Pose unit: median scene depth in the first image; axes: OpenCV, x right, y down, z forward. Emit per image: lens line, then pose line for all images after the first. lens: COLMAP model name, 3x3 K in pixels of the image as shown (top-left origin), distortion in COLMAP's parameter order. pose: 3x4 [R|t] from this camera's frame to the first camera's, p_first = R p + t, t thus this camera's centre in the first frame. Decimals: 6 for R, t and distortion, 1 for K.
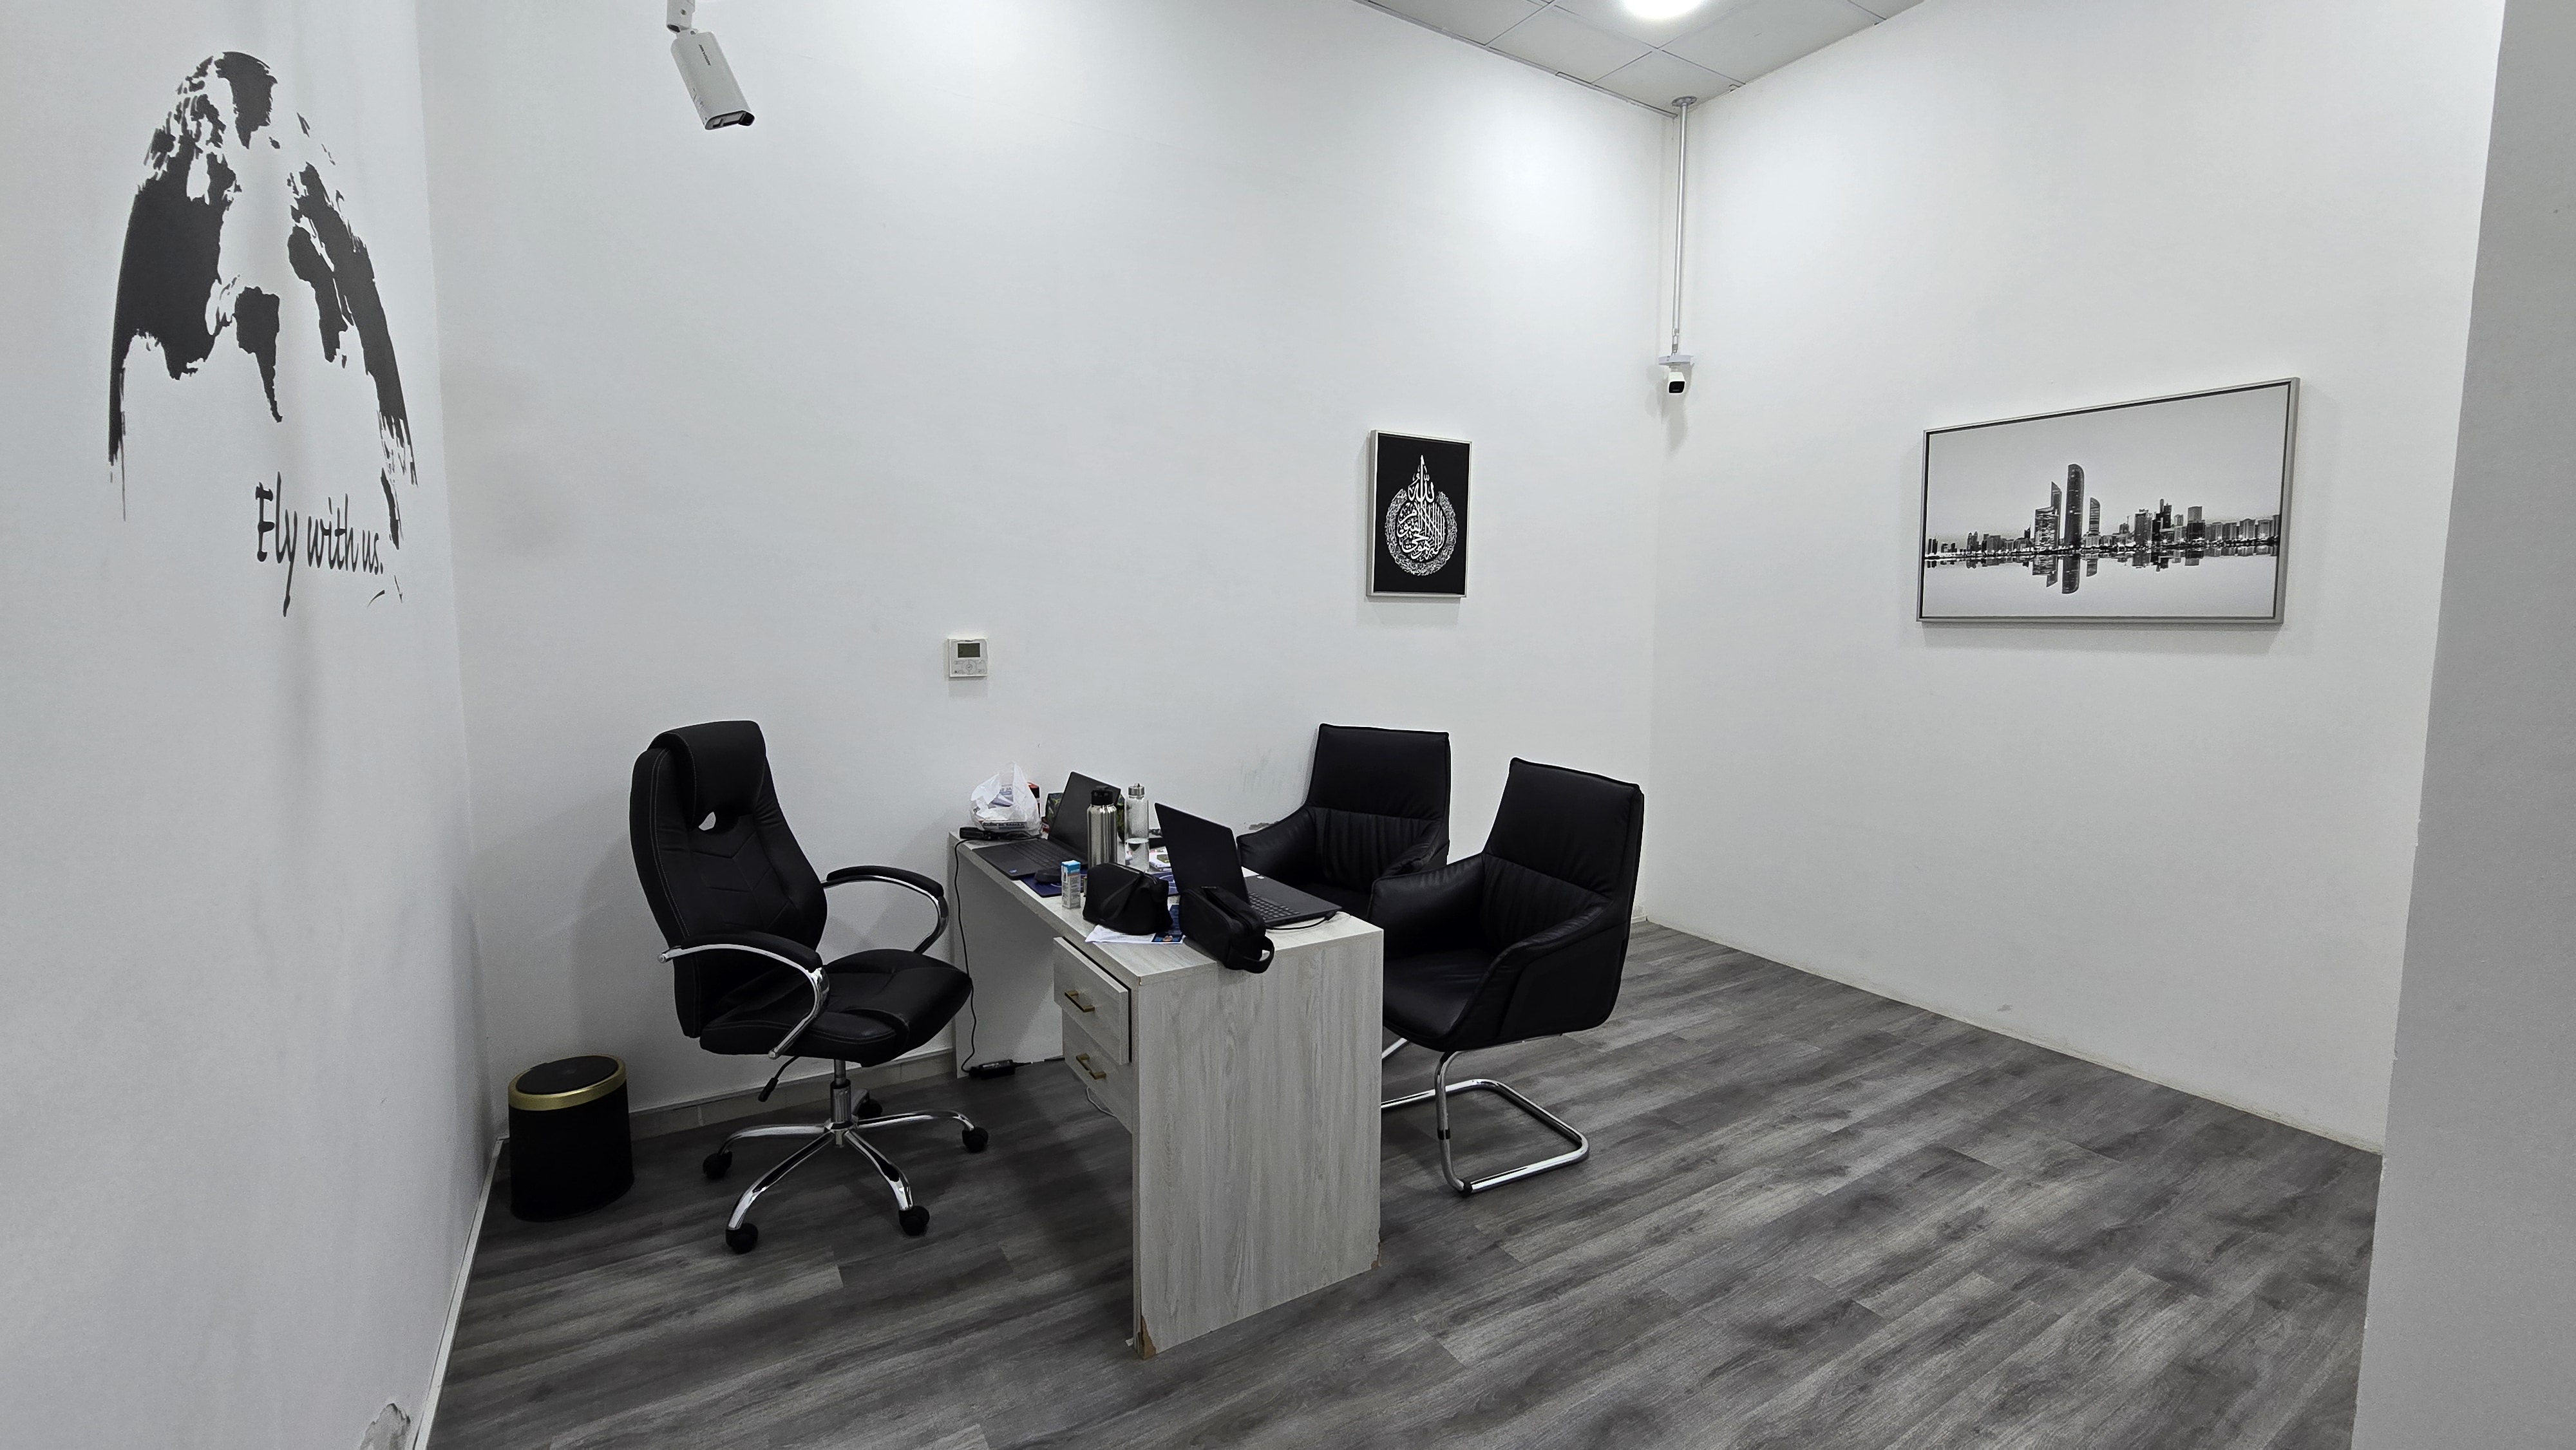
lens RADIAL K [[1050.9, 0, 1278.7], [0, 1050.9, 709.6], [0, 0, 1]] dist [-0.002485, -0.000079]
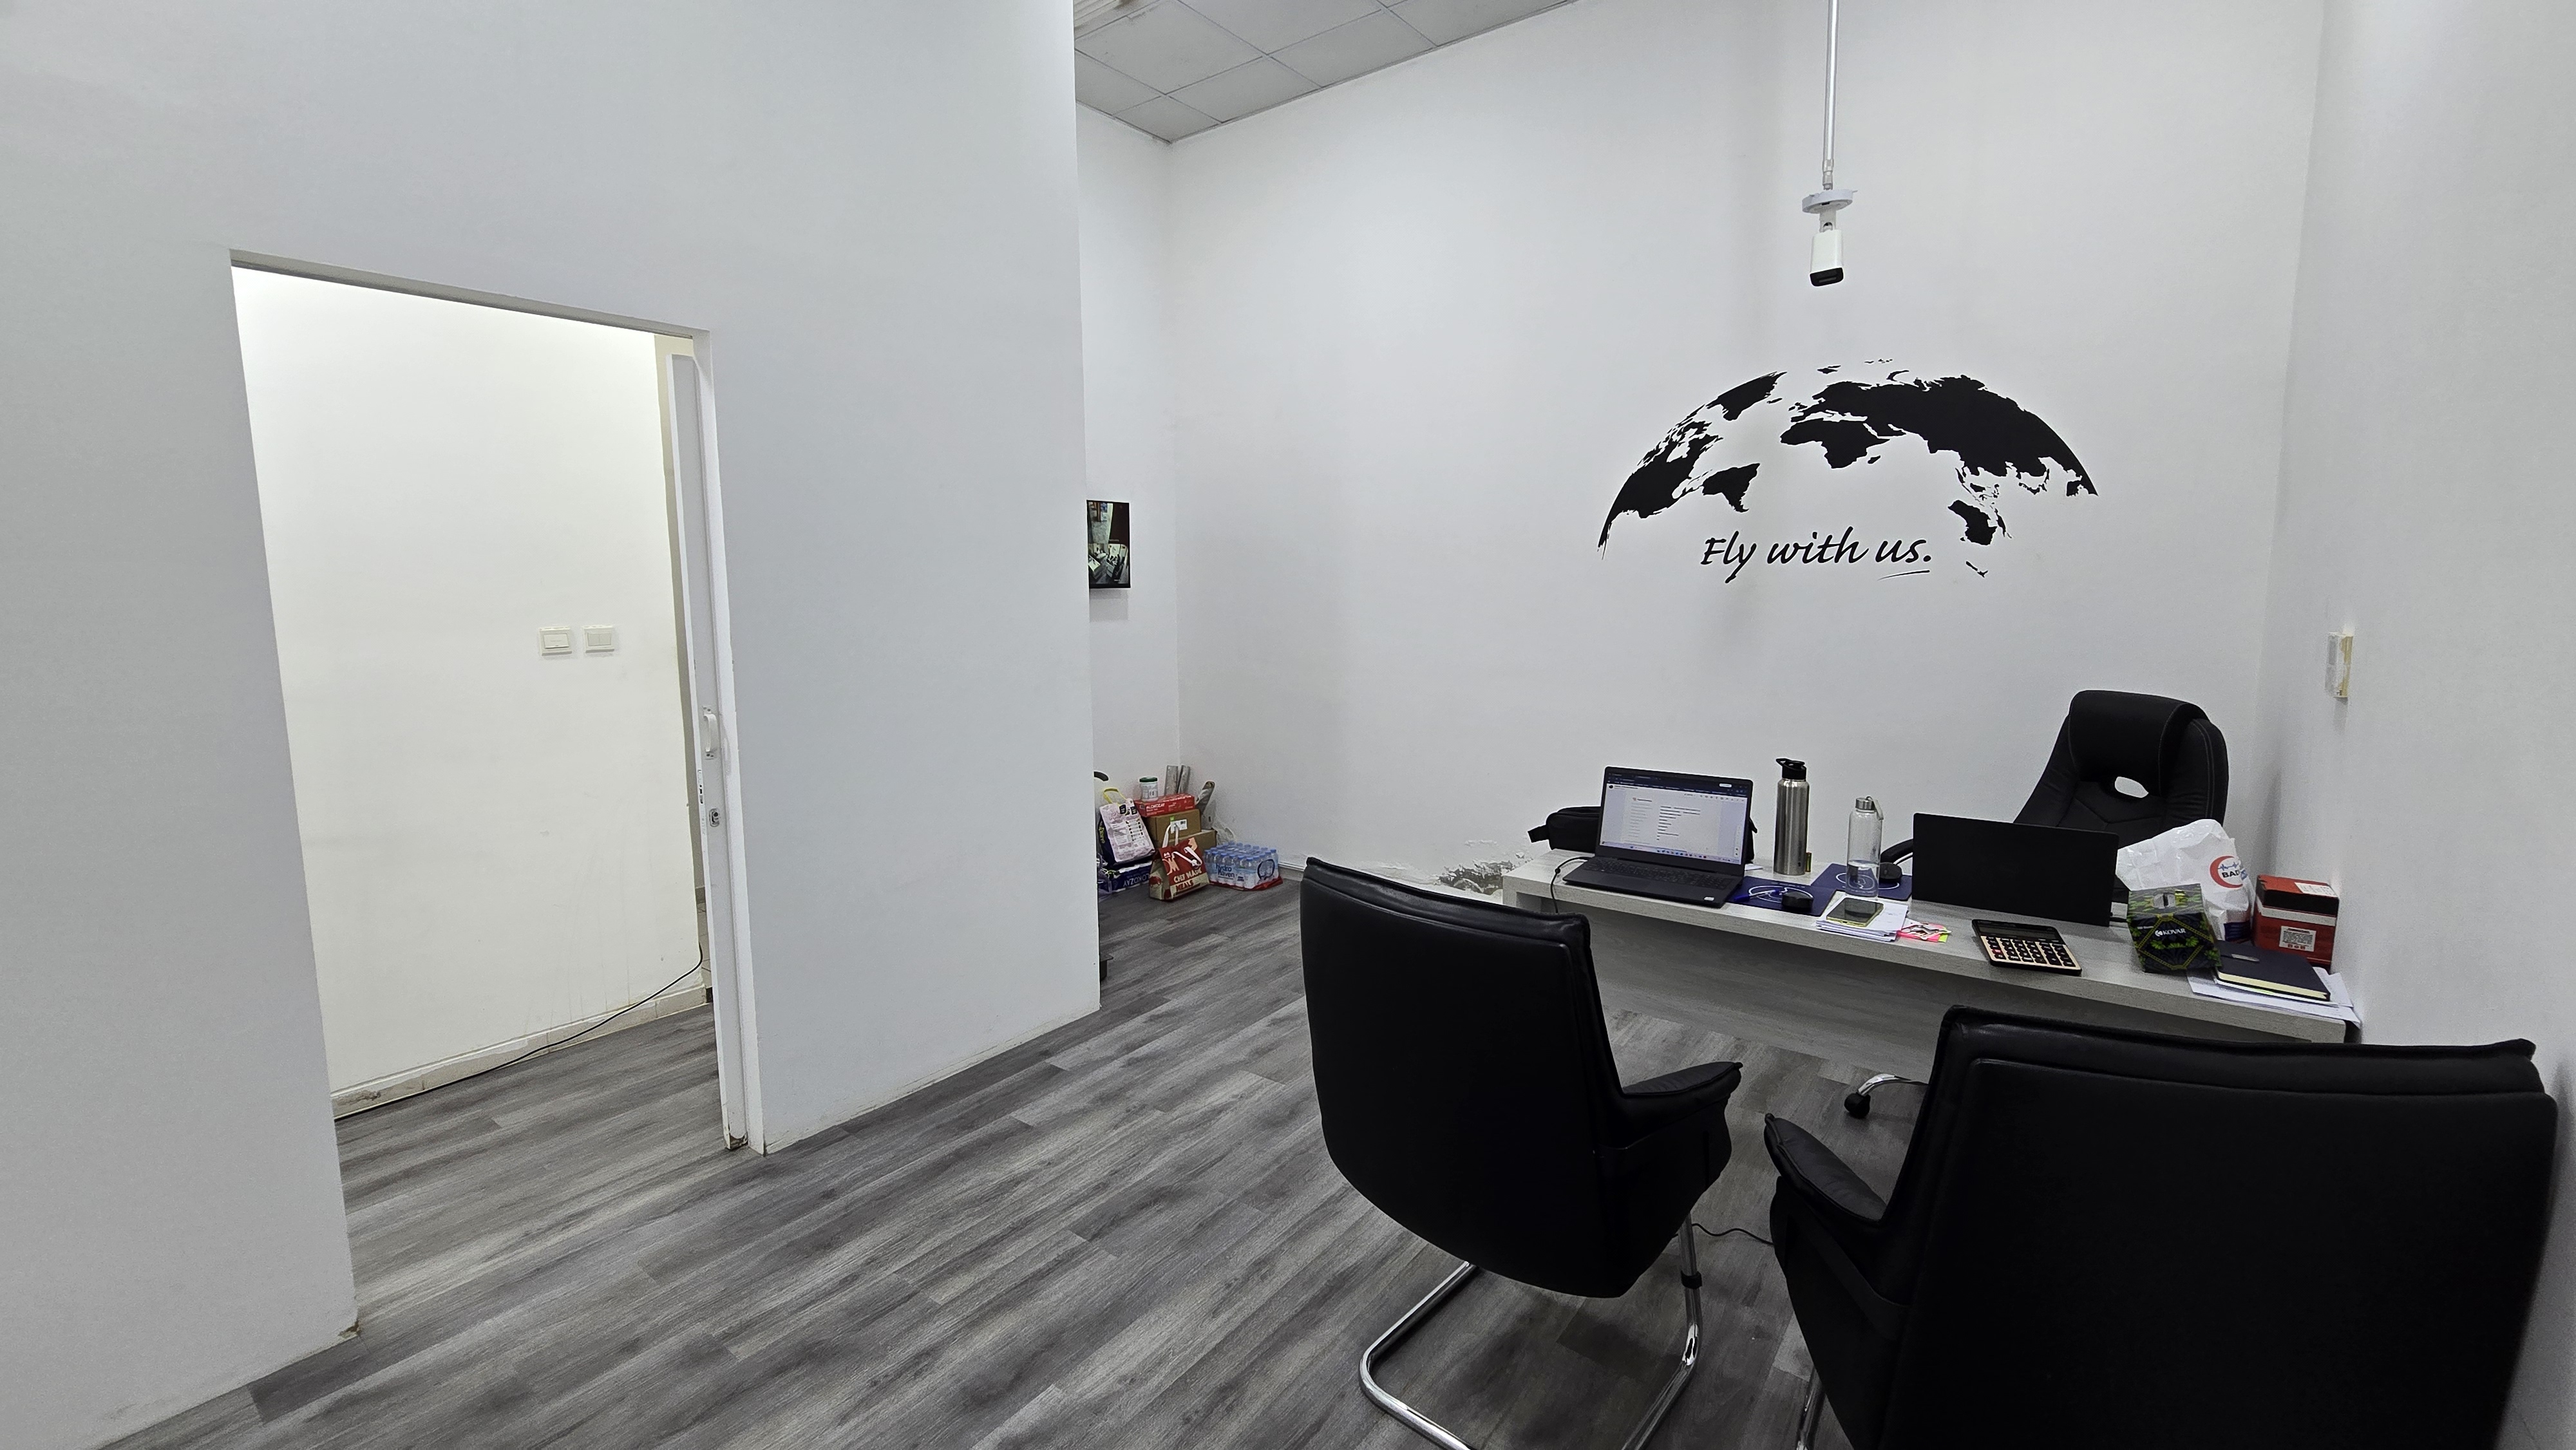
lens RADIAL K [[1050.9, 0, 1278.7], [0, 1050.9, 709.6], [0, 0, 1]] dist [-0.002485, -0.000079]
pose [[-0.932192, 0.045923, -0.359039, 0.501749], [-0.034223, 0.976294, 0.213728, -0.132826], [0.360343, 0.211523, -0.908521, 1.328741]]
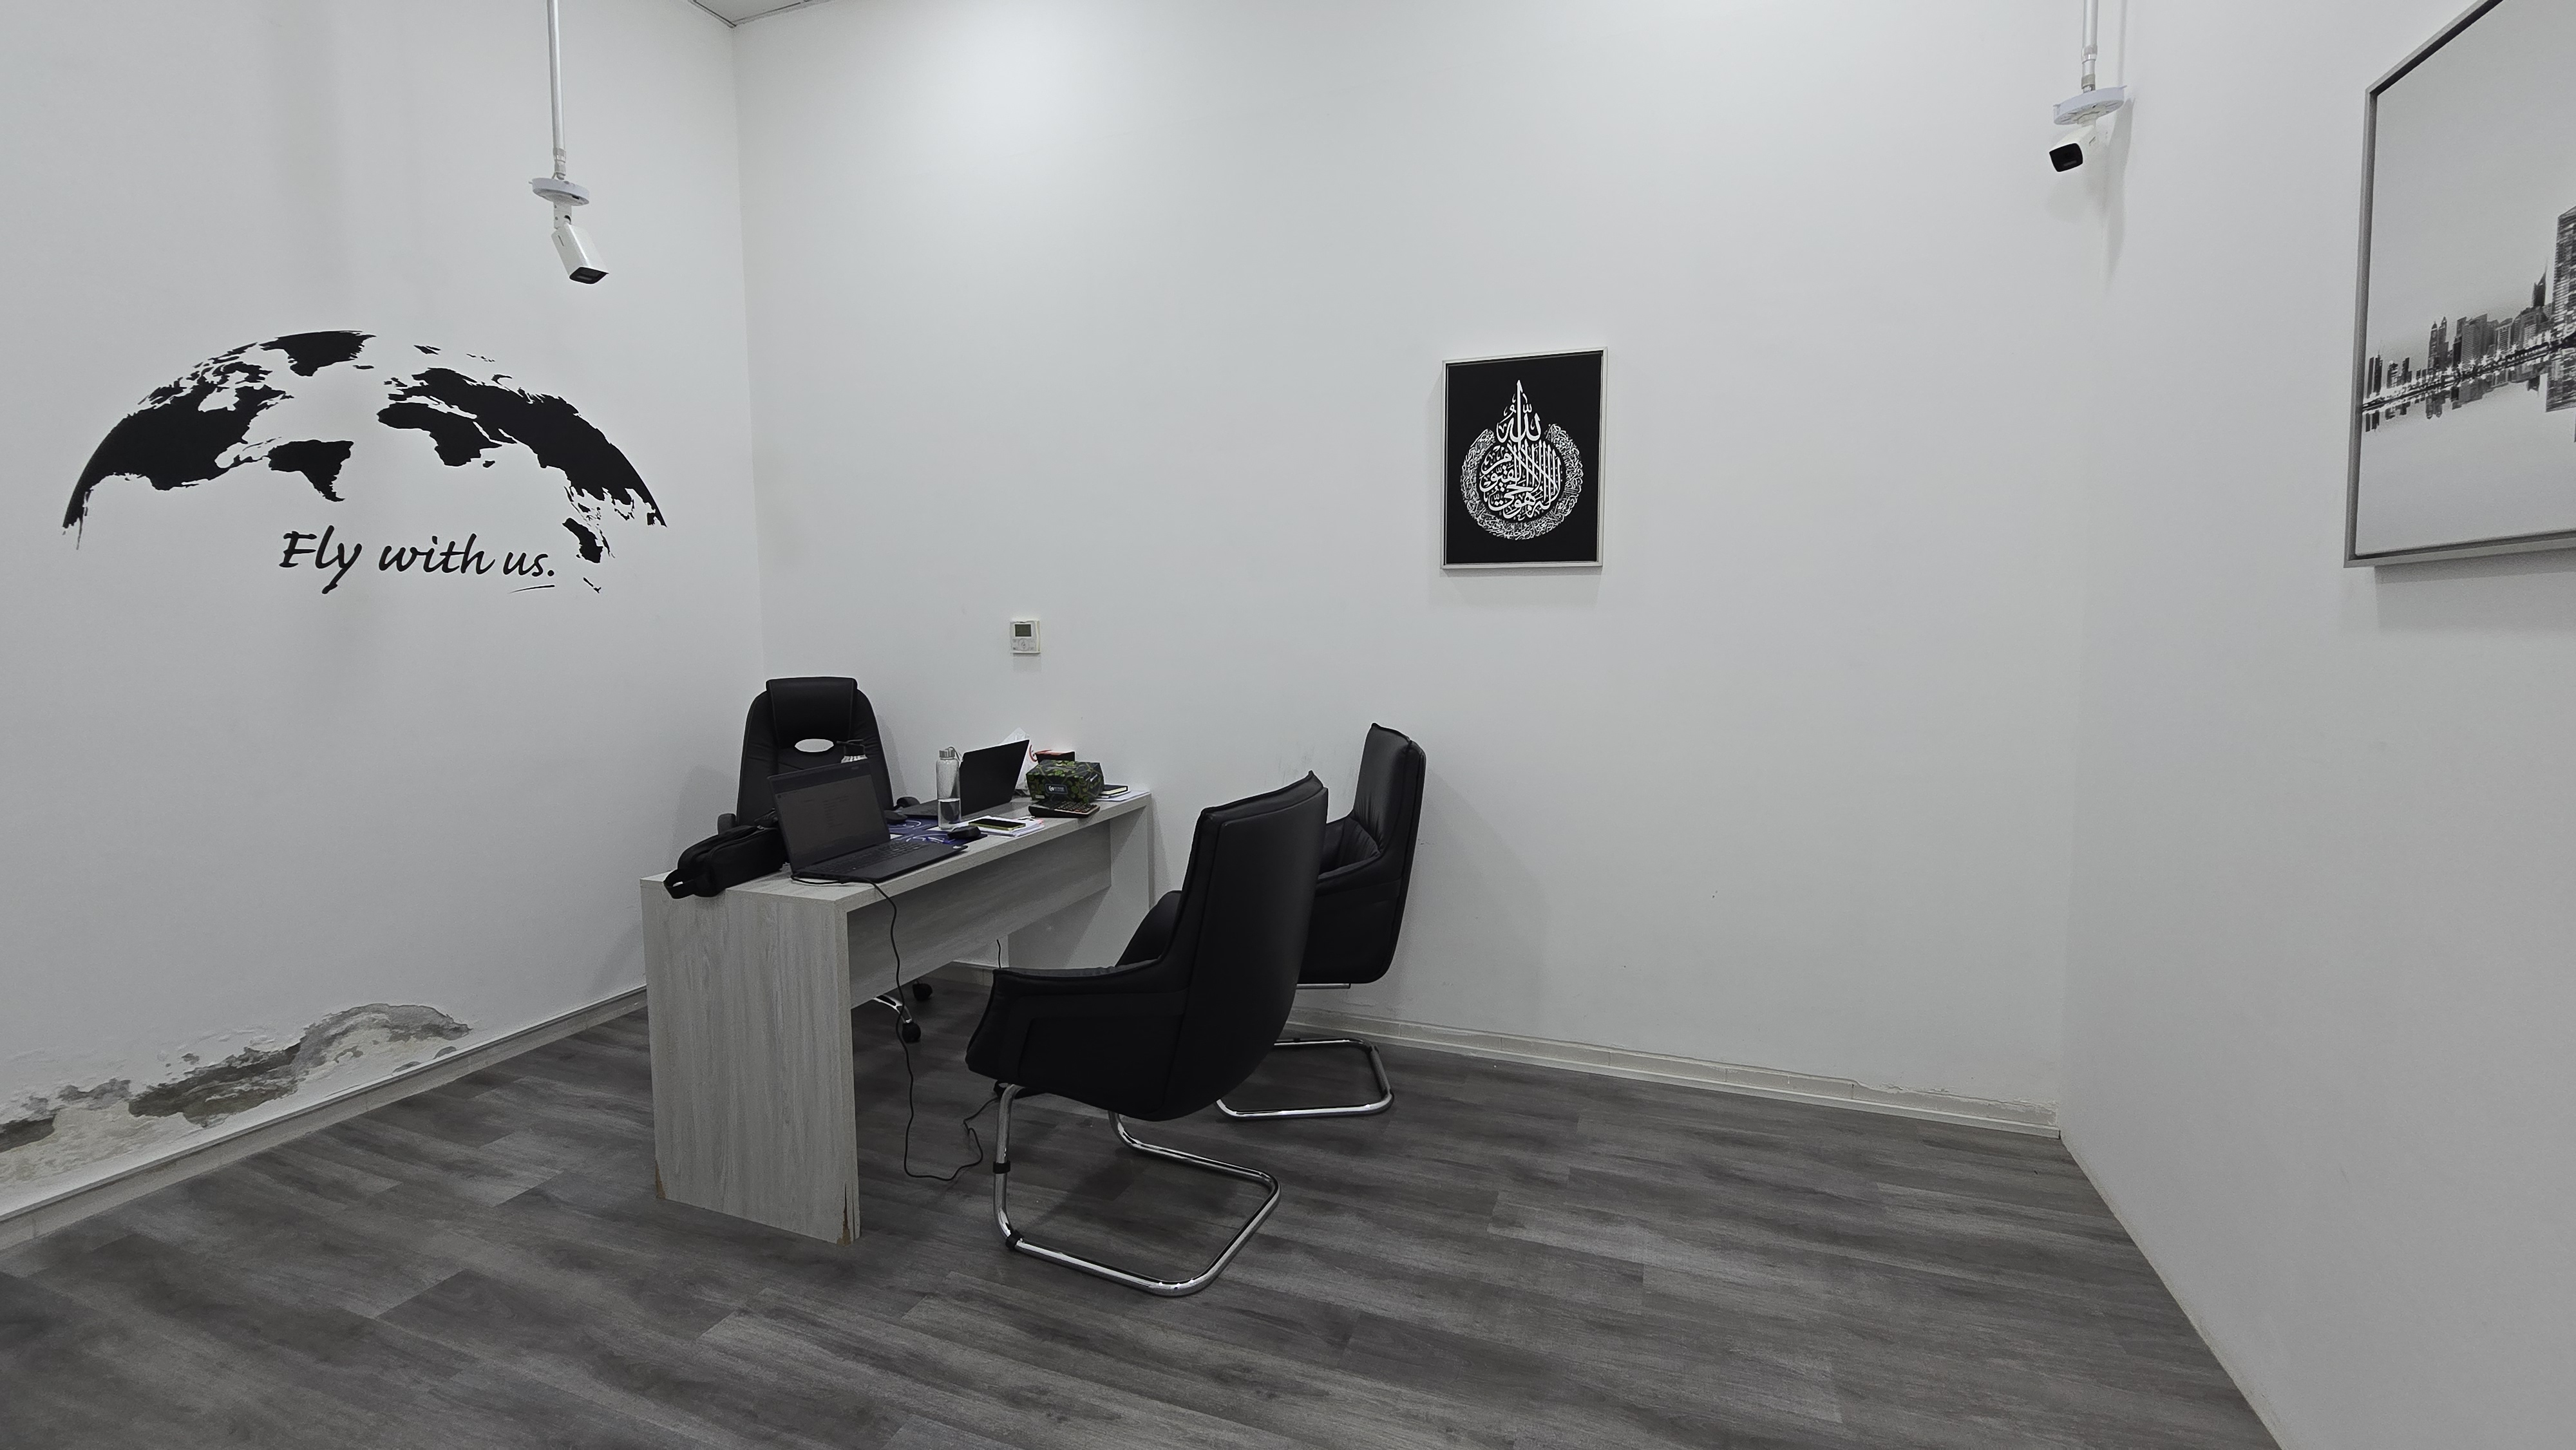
lens RADIAL K [[1050.9, 0, 1278.7], [0, 1050.9, 709.6], [0, 0, 1]] dist [-0.002485, -0.000079]
pose [[0.615857, 0.057750, -0.785738, 0.790474], [-0.066337, 0.997569, 0.021325, -0.012638], [0.785060, 0.038990, 0.618191, 0.503617]]
